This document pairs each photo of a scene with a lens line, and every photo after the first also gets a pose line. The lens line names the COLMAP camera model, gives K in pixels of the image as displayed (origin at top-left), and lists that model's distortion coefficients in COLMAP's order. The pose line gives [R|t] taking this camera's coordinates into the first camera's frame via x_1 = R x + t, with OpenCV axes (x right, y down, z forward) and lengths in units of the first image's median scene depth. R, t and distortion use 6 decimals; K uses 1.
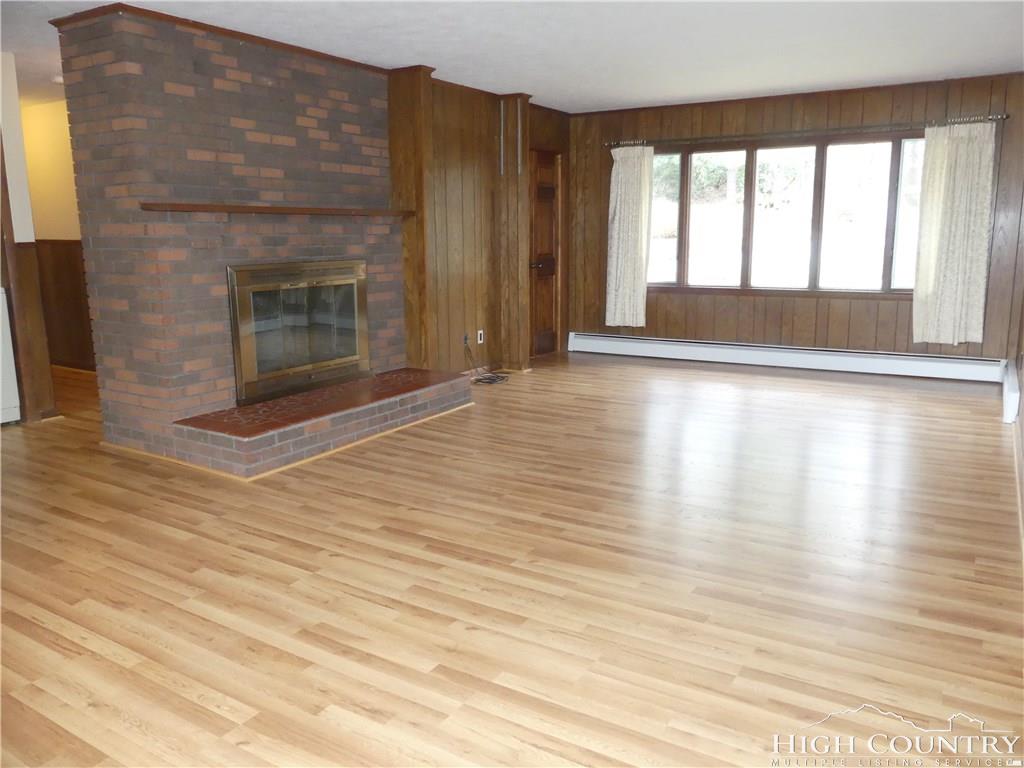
lens RADIAL K [[770.0, 0, 518.3], [0, 770.0, 385.7], [0, 0, 1]] dist [-0.038309, 0.032451]
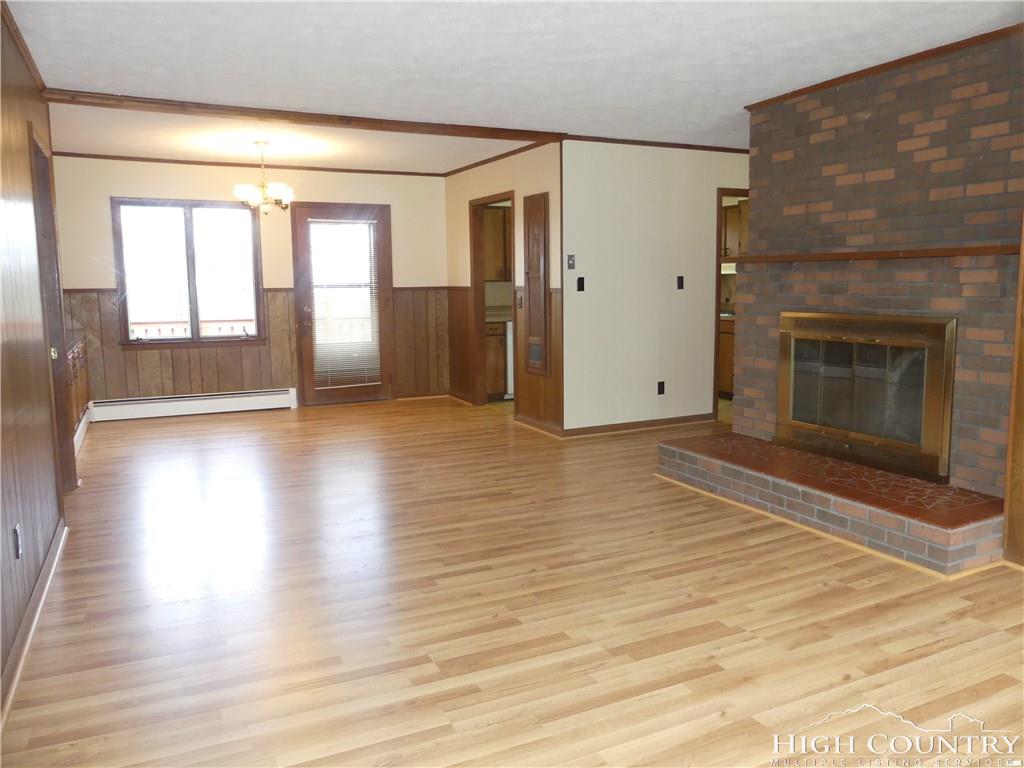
lens RADIAL K [[770.0, 0, 519.2], [0, 770.0, 379.1], [0, 0, 1]] dist [-0.038309, 0.032451]
pose [[-0.536880, 0.116038, -0.835640, 0.696116], [-0.153382, 0.960564, 0.231930, -0.247786], [0.829598, 0.252691, -0.497910, 1.206081]]
